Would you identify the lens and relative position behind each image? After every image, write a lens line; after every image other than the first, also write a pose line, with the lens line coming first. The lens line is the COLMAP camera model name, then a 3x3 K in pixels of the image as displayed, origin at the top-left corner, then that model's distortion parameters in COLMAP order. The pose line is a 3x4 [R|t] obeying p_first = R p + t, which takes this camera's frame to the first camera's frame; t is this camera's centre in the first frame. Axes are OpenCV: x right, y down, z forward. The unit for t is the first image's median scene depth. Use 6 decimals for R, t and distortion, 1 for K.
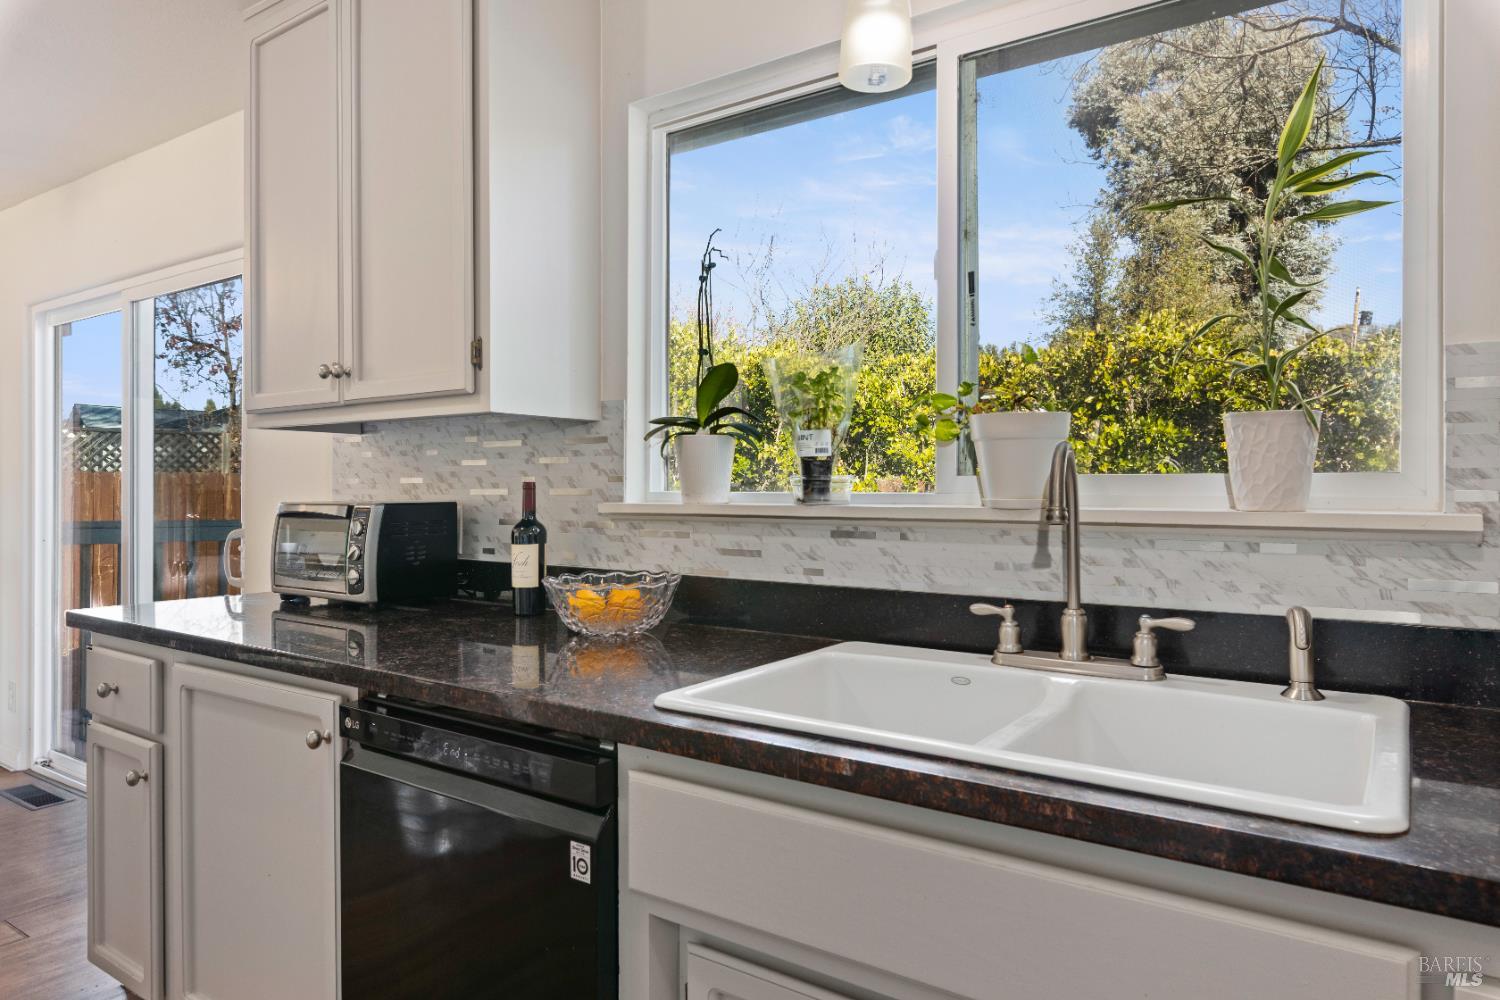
lens RADIAL K [[938.8, 0, 750.0], [0, 938.8, 500.0], [0, 0, 1]] dist [0.001811, -0.000099]
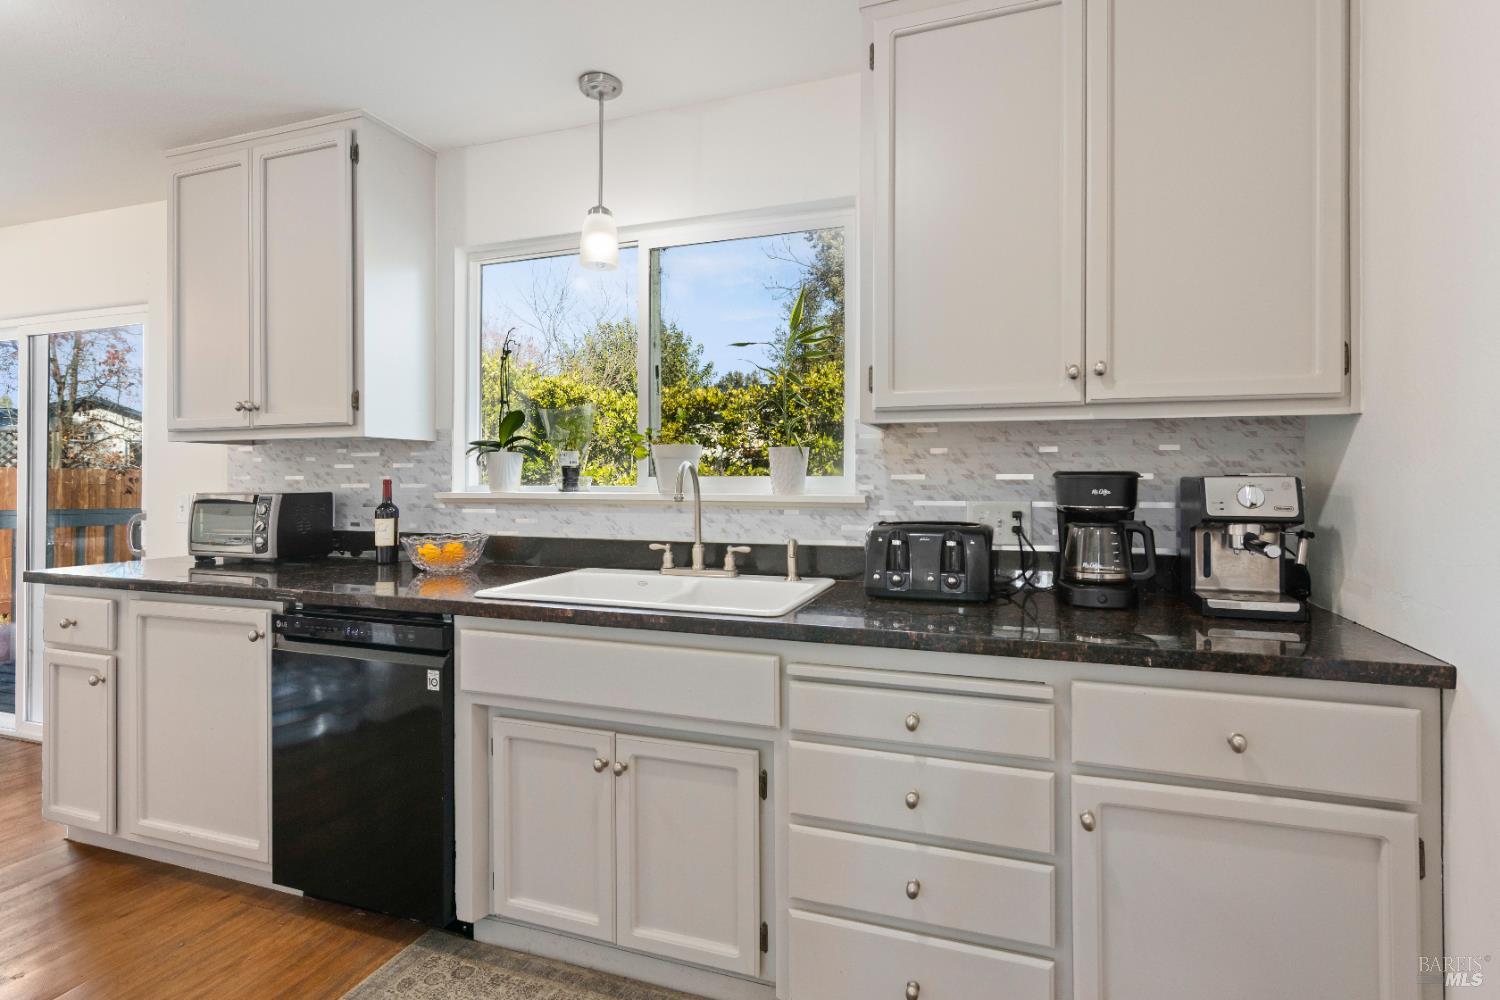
lens RADIAL K [[715.6, 0, 750.6], [0, 715.6, 480.7], [0, 0, 1]] dist [0.001280, -0.000081]
pose [[0.961810, -0.000010, 0.273717, 0.025491], [0.003446, 0.999921, -0.012072, -0.000388], [-0.273695, 0.012555, 0.961735, -0.353396]]
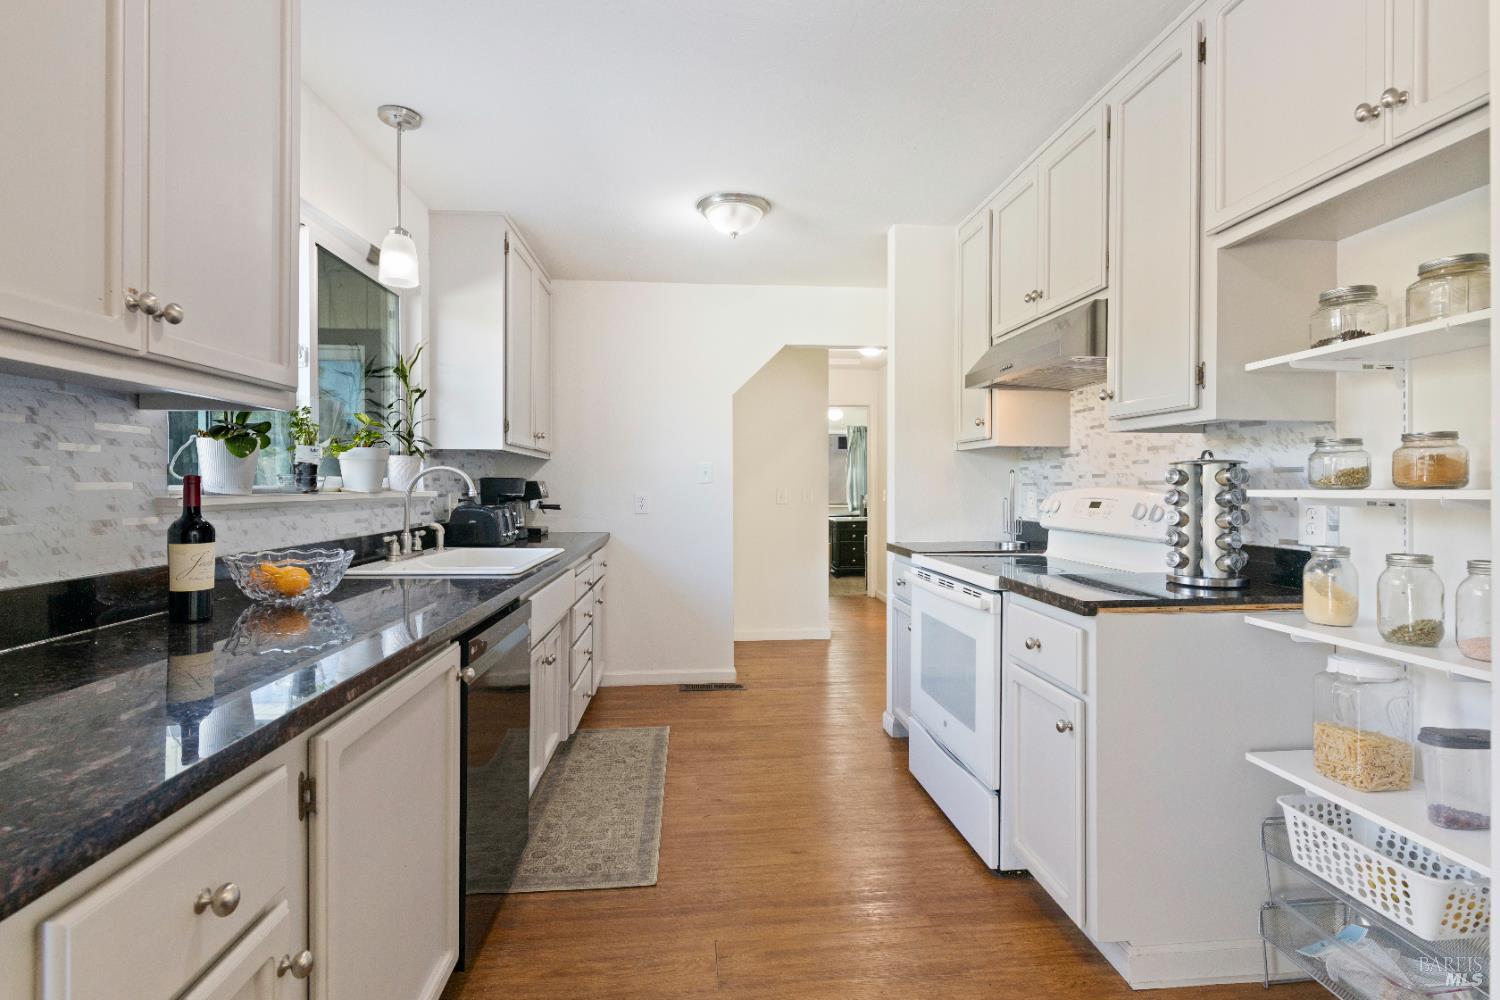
lens RADIAL K [[715.6, 0, 750.6], [0, 715.6, 480.7], [0, 0, 1]] dist [0.001280, -0.000081]
pose [[-0.638729, 0.002097, 0.769429, -1.183386], [0.007305, 0.999968, 0.003339, -0.012951], [-0.769397, 0.007754, -0.638724, 1.070604]]
